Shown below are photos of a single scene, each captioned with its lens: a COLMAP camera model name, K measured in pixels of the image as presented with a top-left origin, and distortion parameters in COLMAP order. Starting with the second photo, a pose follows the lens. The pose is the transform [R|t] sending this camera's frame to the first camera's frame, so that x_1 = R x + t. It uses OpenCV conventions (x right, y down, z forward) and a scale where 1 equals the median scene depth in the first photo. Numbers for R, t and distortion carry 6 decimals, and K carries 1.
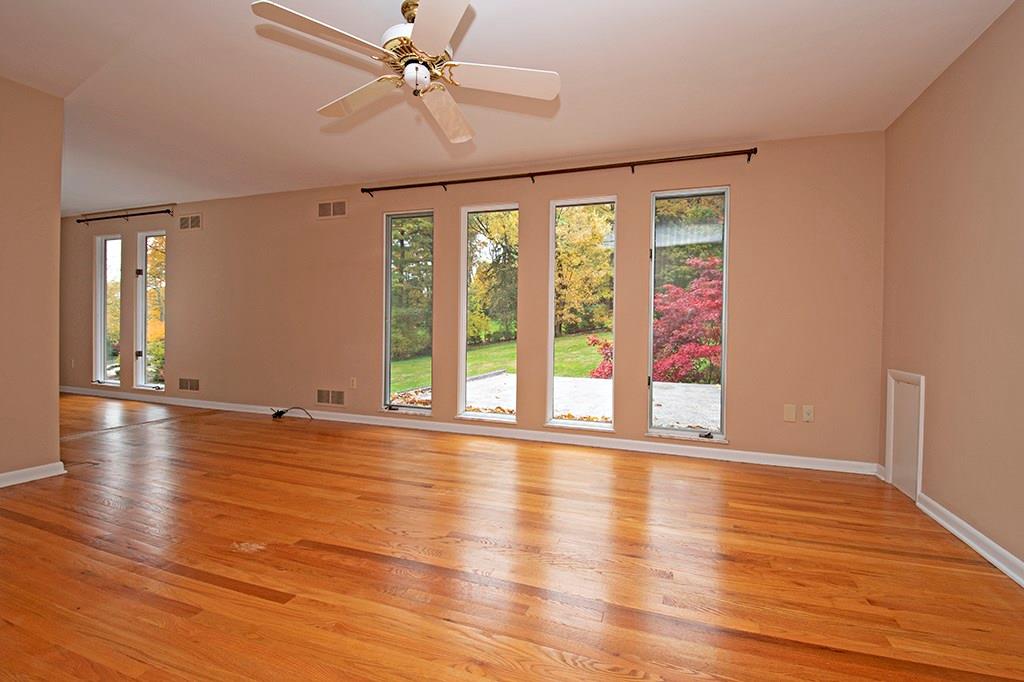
lens RADIAL K [[448.1, 0, 512.6], [0, 448.1, 343.7], [0, 0, 1]] dist [0.009251, -0.001164]
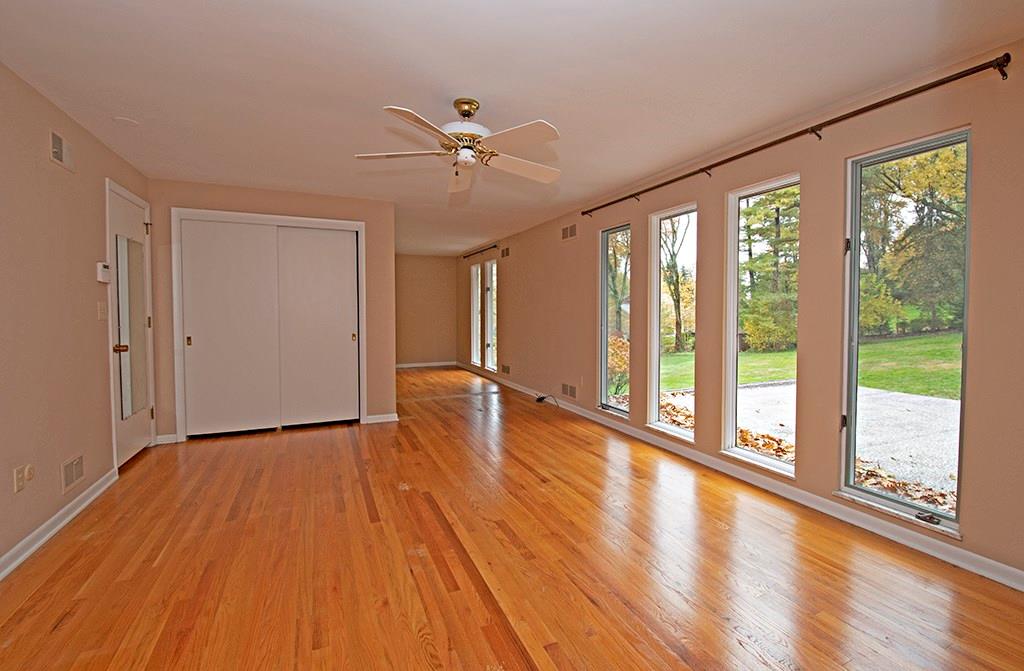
lens RADIAL K [[441.4, 0, 514.4], [0, 441.4, 334.7], [0, 0, 1]] dist [0.004852, -0.000462]
pose [[0.700181, 0.018702, -0.713720, 0.263966], [-0.013039, 0.999825, 0.013407, -0.034896], [0.713846, -0.000081, 0.700303, 0.069235]]
